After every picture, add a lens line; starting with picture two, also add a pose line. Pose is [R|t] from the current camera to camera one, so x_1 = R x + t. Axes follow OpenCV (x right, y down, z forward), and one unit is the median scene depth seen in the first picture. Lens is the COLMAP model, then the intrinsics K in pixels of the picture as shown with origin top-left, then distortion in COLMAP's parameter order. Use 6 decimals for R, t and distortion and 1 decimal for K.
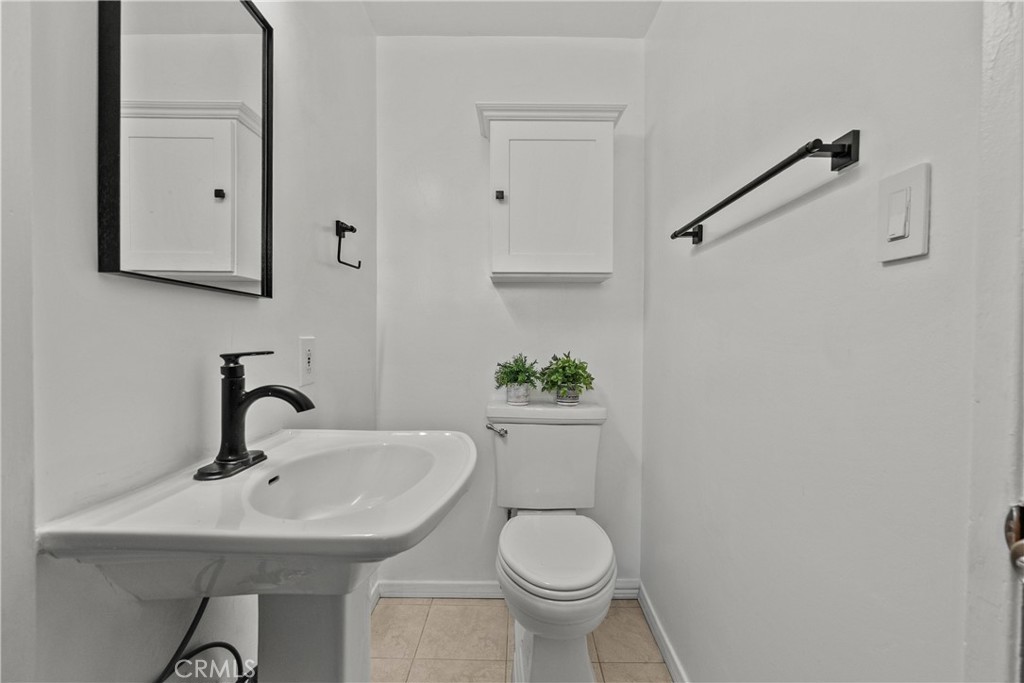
lens RADIAL K [[462.7, 0, 515.4], [0, 462.7, 343.5], [0, 0, 1]] dist [-0.011481, 0.003450]
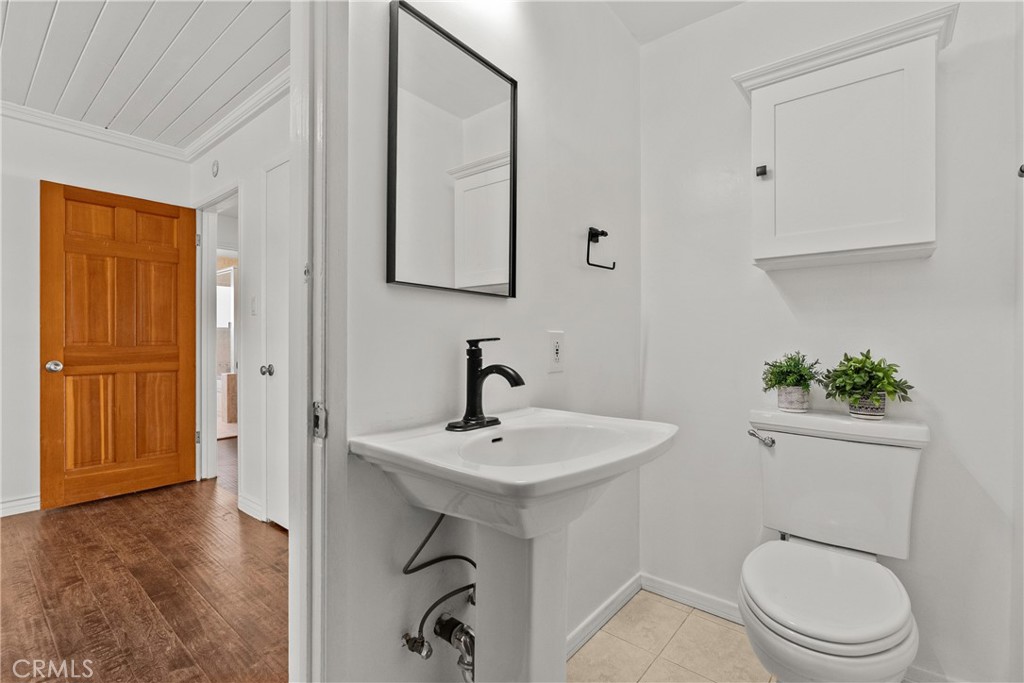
lens RADIAL K [[462.7, 0, 515.4], [0, 462.7, 343.5], [0, 0, 1]] dist [-0.011481, 0.003450]
pose [[0.774545, 0.001066, -0.632517, 0.158980], [-0.010228, 0.999889, -0.010838, 0.023339], [0.632436, 0.014864, 0.774470, 0.024763]]
